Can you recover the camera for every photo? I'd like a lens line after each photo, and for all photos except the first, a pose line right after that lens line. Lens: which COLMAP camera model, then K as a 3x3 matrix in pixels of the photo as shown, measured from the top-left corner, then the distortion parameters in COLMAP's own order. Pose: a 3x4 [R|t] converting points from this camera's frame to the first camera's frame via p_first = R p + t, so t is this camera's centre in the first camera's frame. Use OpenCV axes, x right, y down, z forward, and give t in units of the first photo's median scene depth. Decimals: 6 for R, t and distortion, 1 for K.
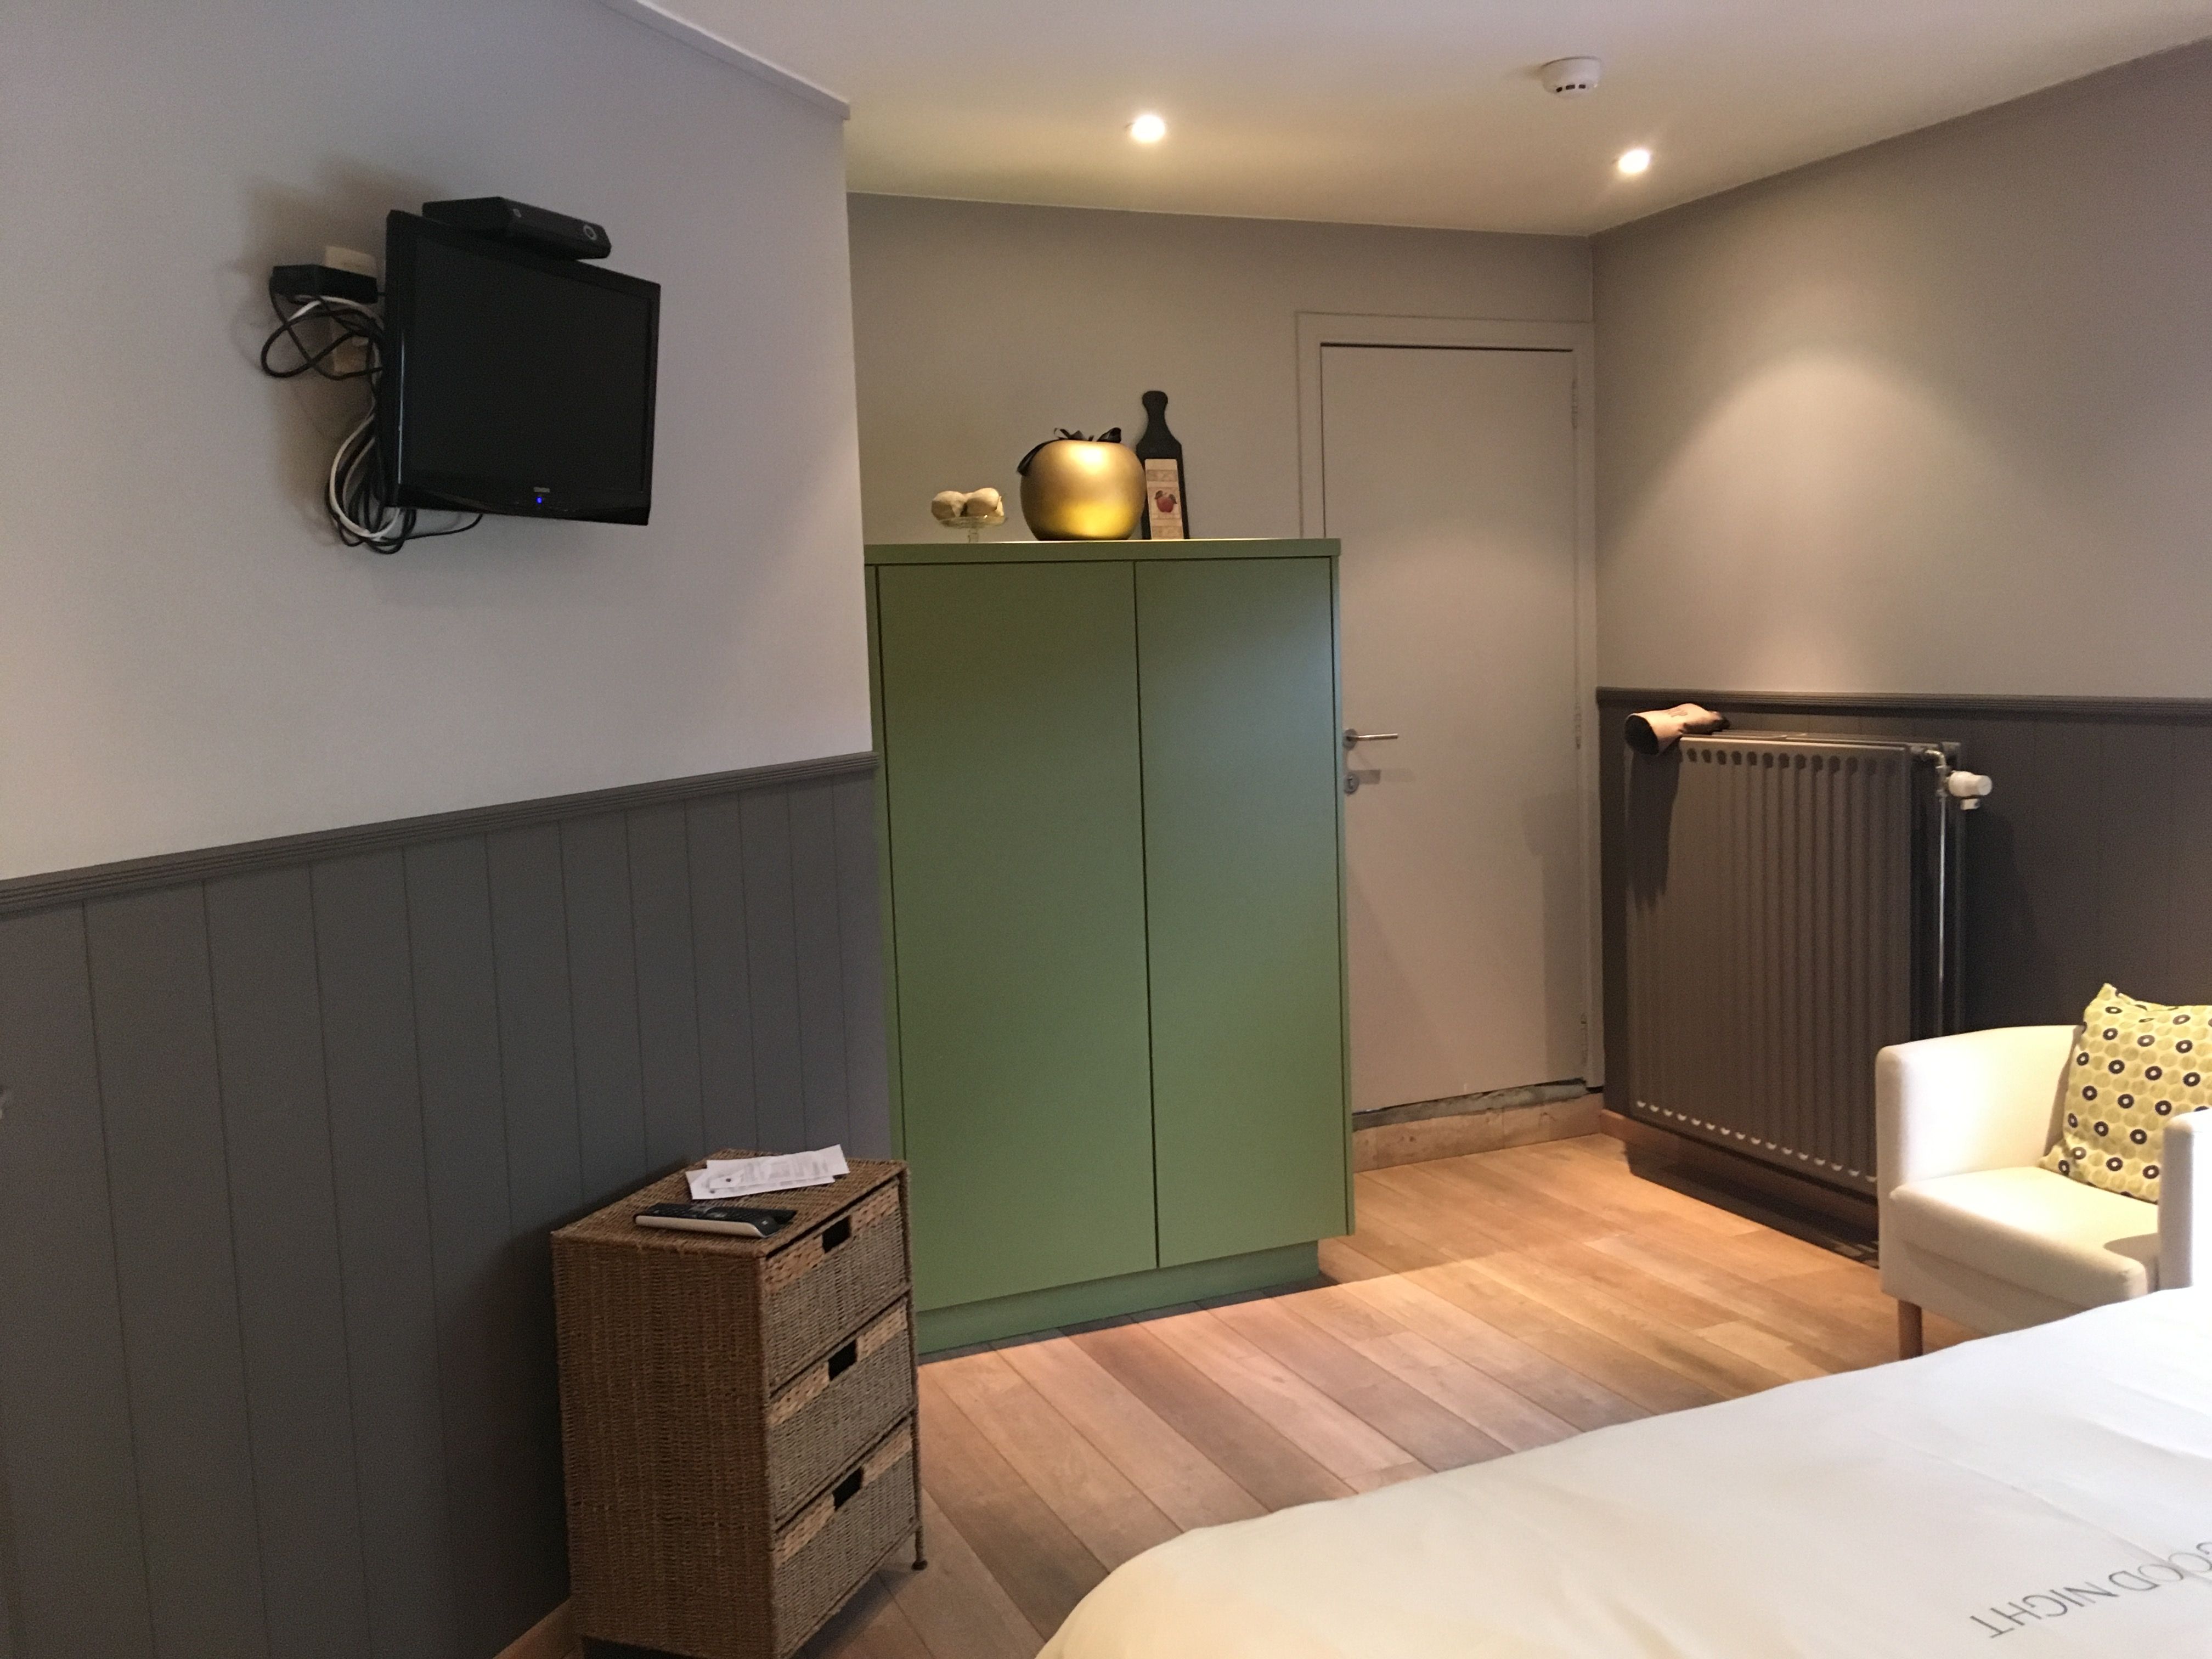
lens RADIAL K [[1848.5, 0, 1106.9], [0, 1848.5, 827.5], [0, 0, 1]] dist [0.114516, -0.165771]
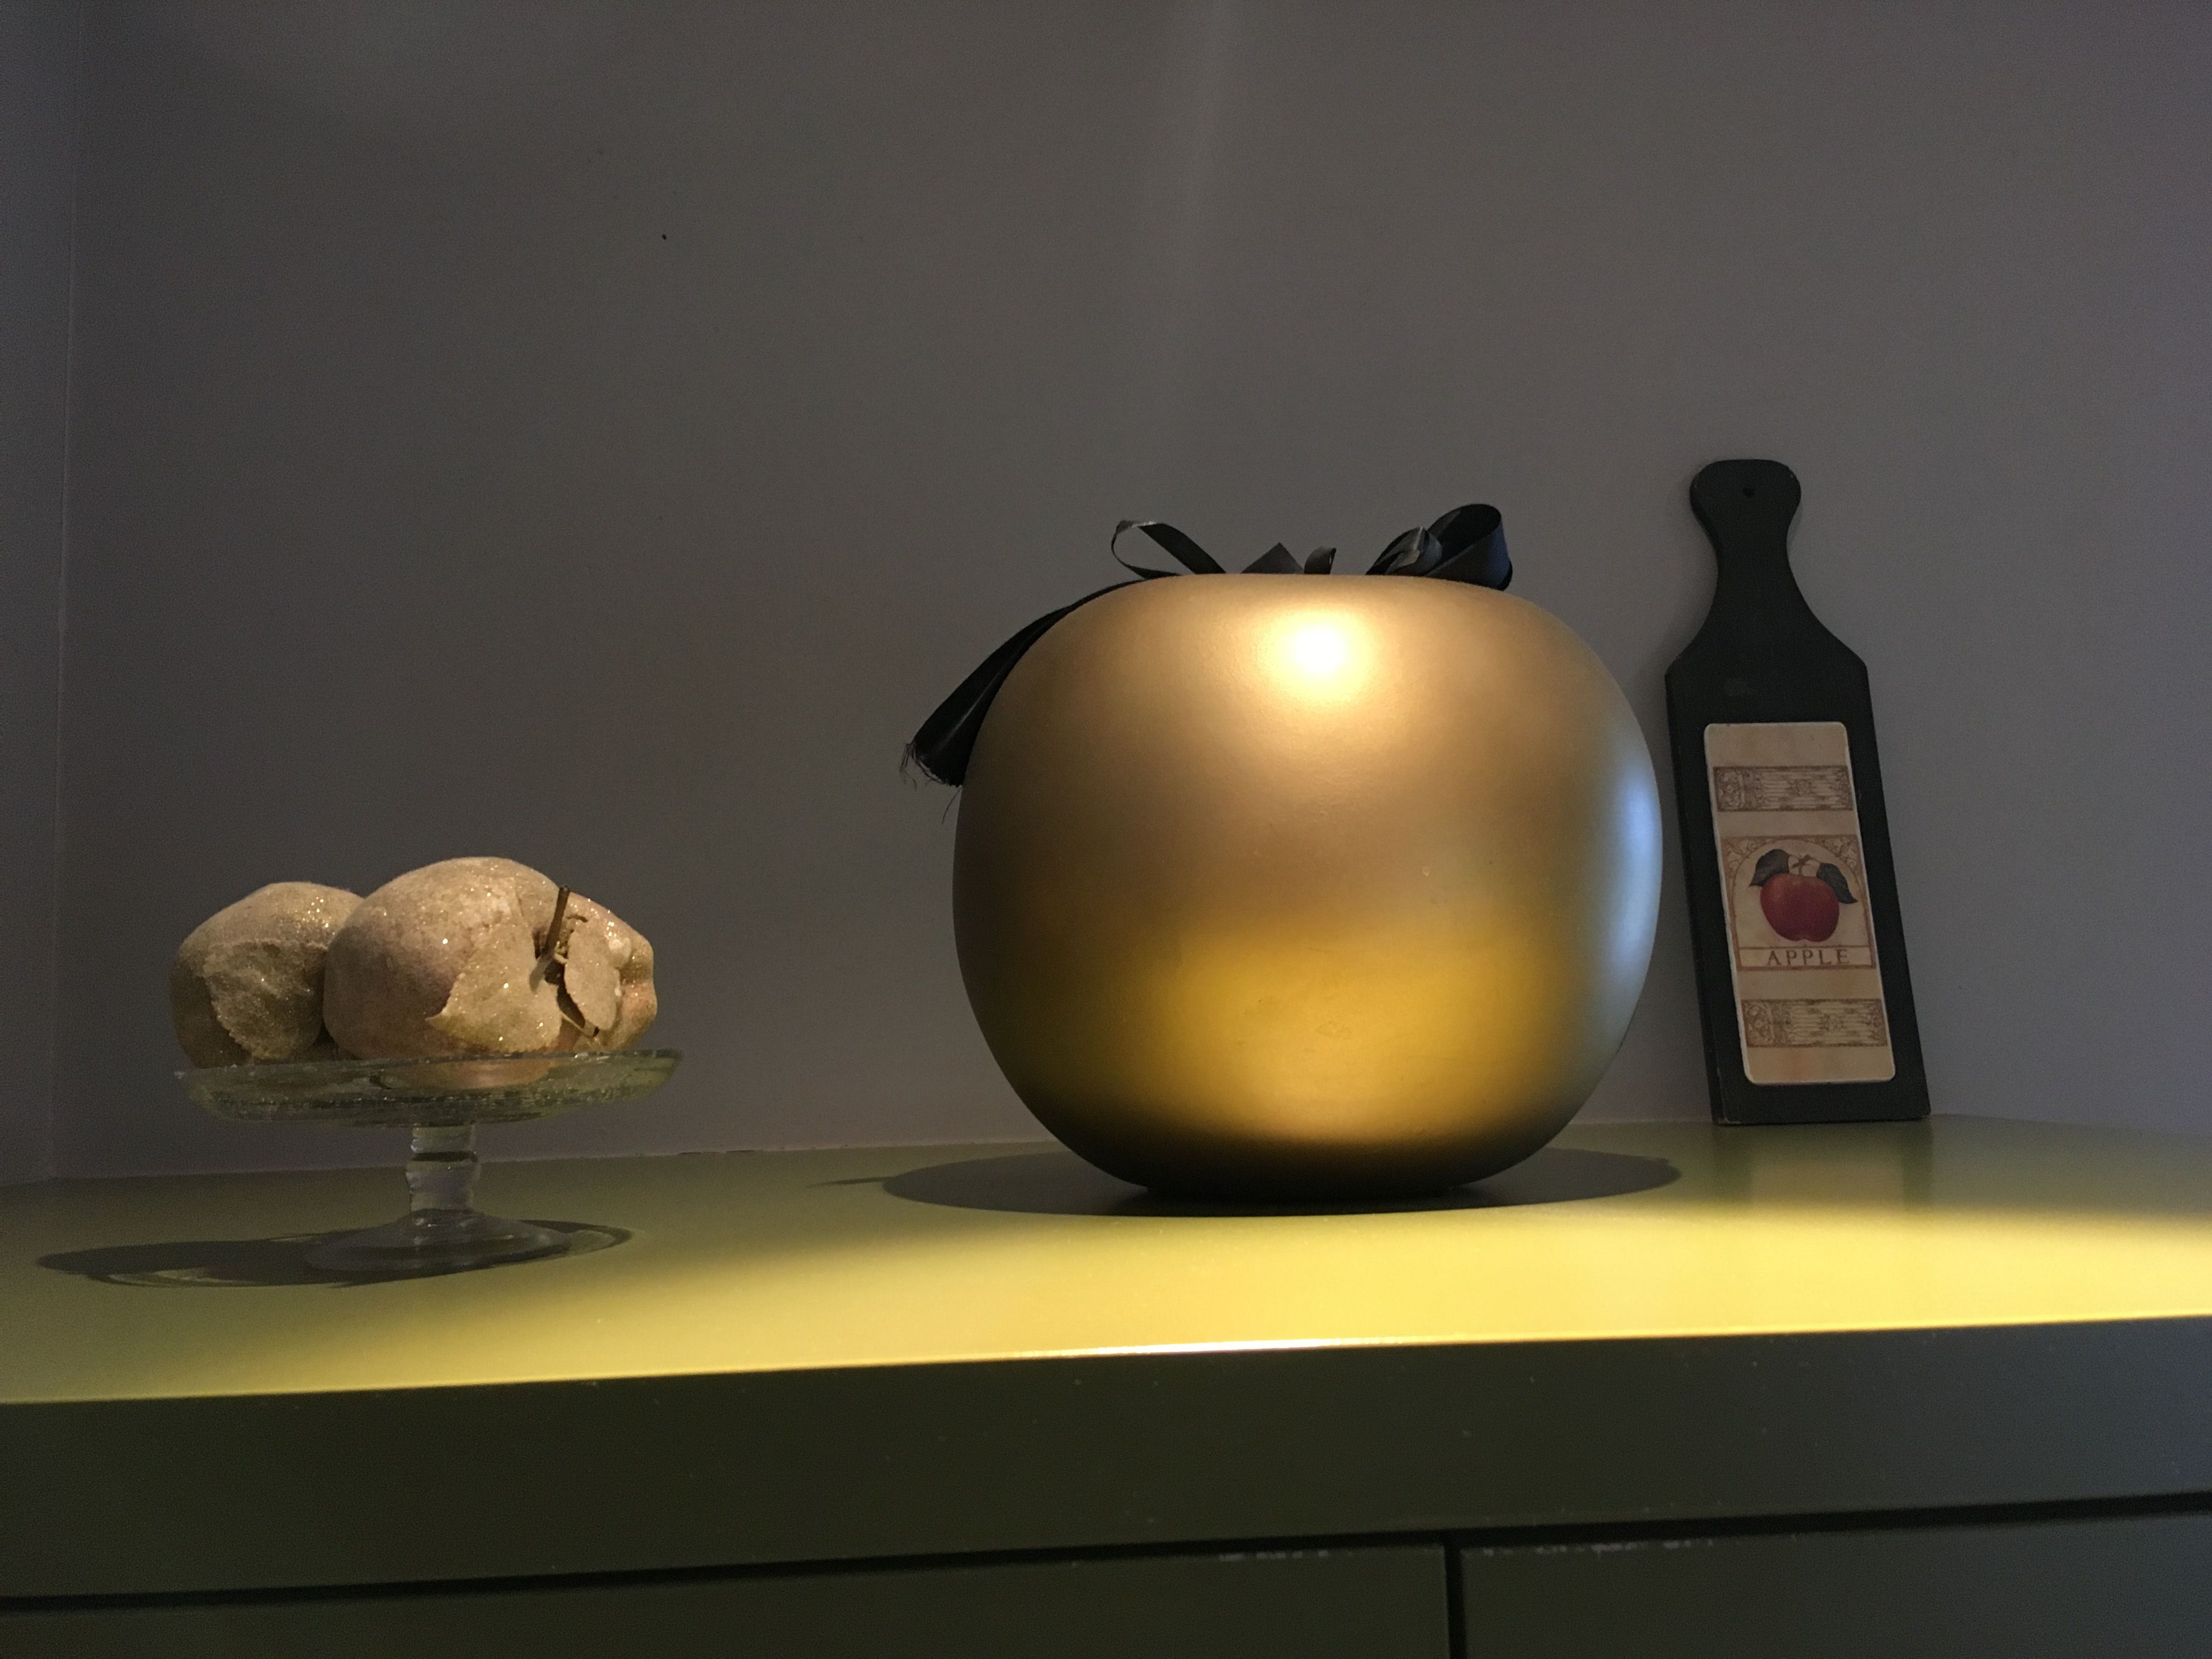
lens RADIAL K [[1848.5, 0, 1106.5], [0, 1848.5, 830.4], [0, 0, 1]] dist [0.114516, -0.165771]
pose [[0.947663, -0.024532, -0.318327, 0.023811], [-0.036677, 0.982078, -0.184872, -0.136544], [0.317158, 0.186872, 0.929780, 0.749426]]
